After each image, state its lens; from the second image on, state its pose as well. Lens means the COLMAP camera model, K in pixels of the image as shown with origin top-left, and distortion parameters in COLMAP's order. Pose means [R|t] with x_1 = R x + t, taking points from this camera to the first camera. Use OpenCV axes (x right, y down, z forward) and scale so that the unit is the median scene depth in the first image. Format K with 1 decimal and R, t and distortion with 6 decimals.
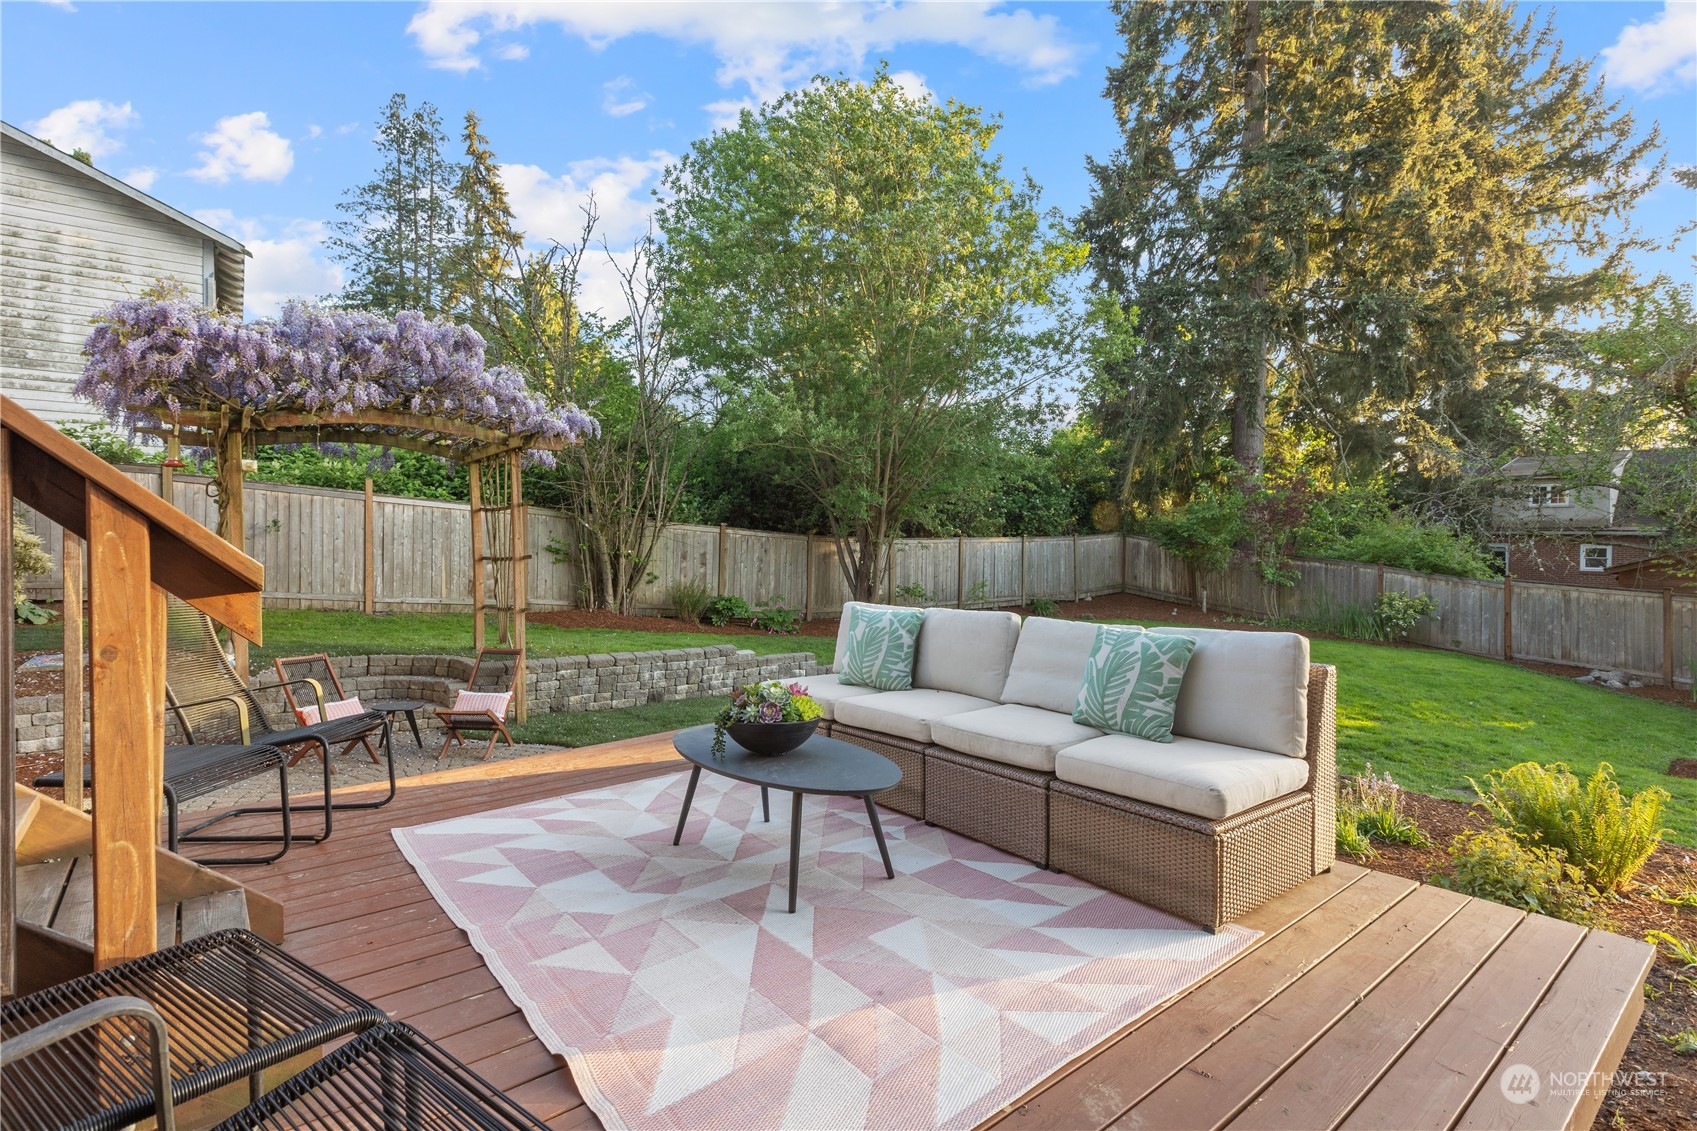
lens RADIAL K [[811.0, 0, 852.3], [0, 811.0, 548.9], [0, 0, 1]] dist [-0.004694, 0.000017]
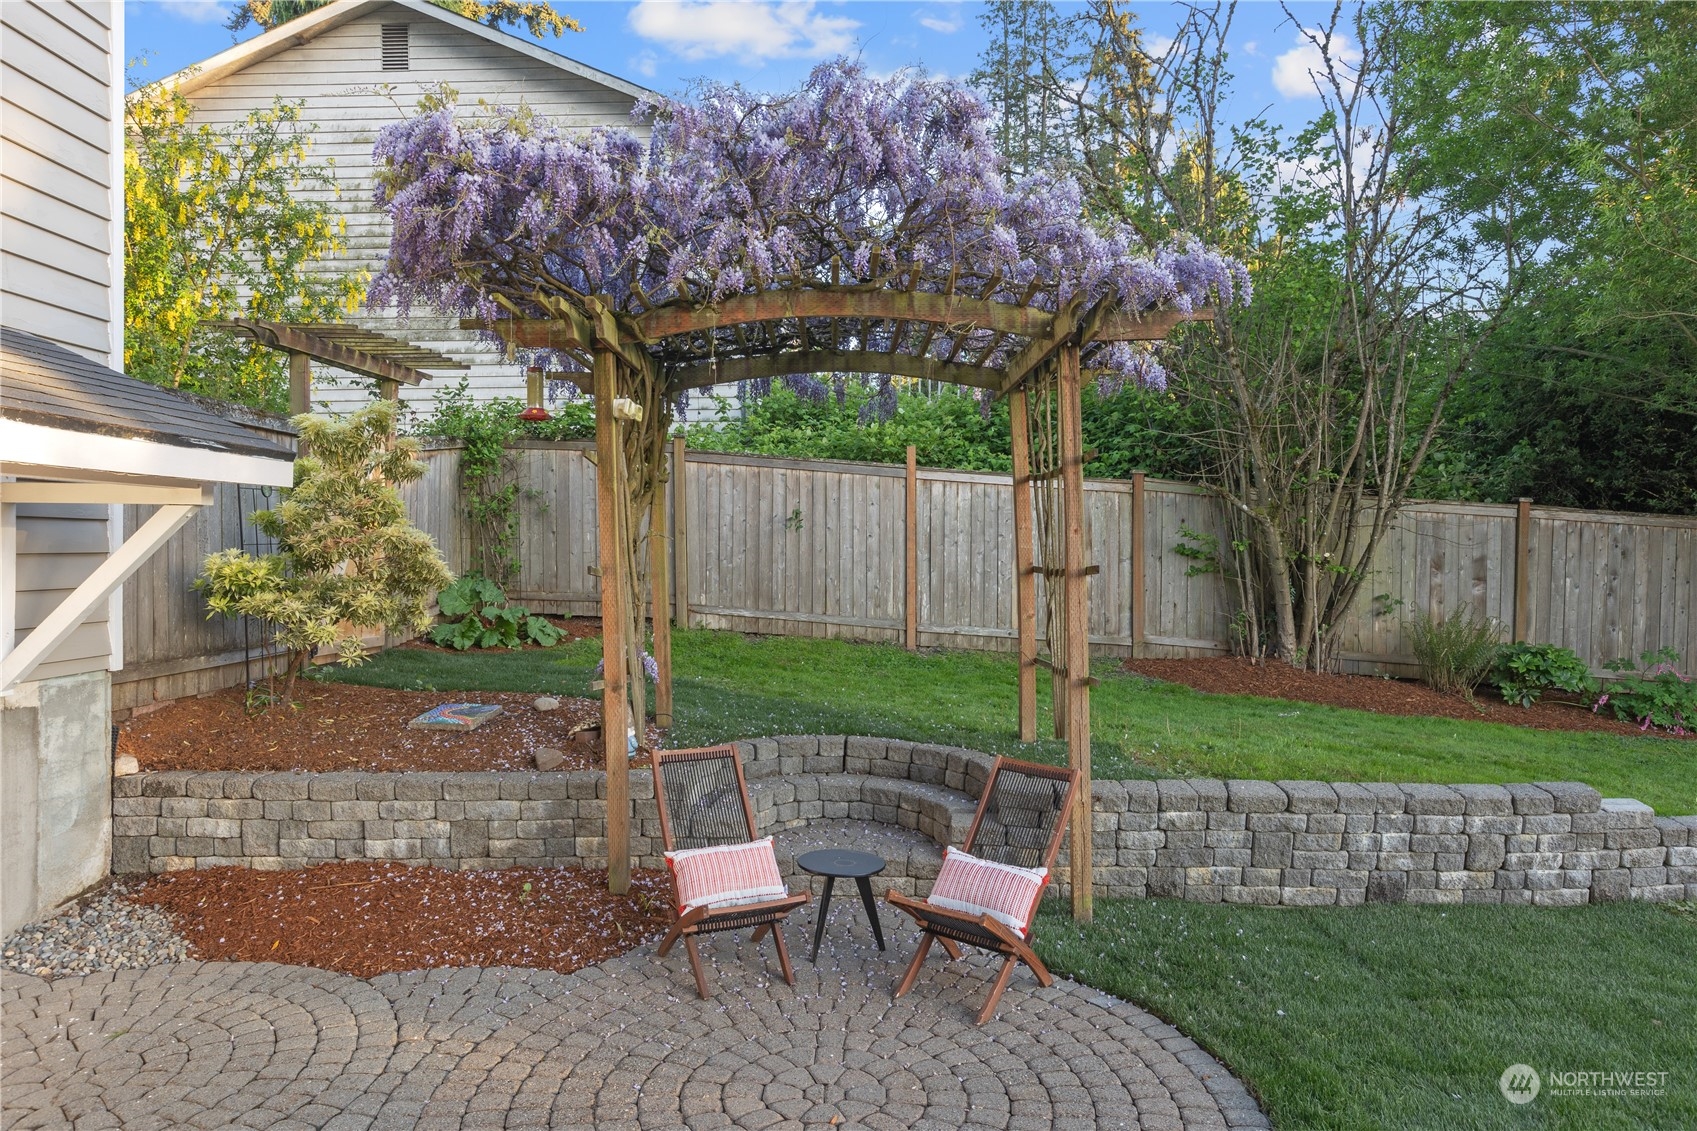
lens RADIAL K [[1098.6, 0, 846.4], [0, 1098.6, 551.1], [0, 0, 1]] dist [0.007218, -0.004083]
pose [[0.775182, -0.000942, -0.631737, -0.068158], [0.002609, 0.999995, 0.001711, -0.001453], [0.631732, -0.002974, 0.775181, 0.261100]]
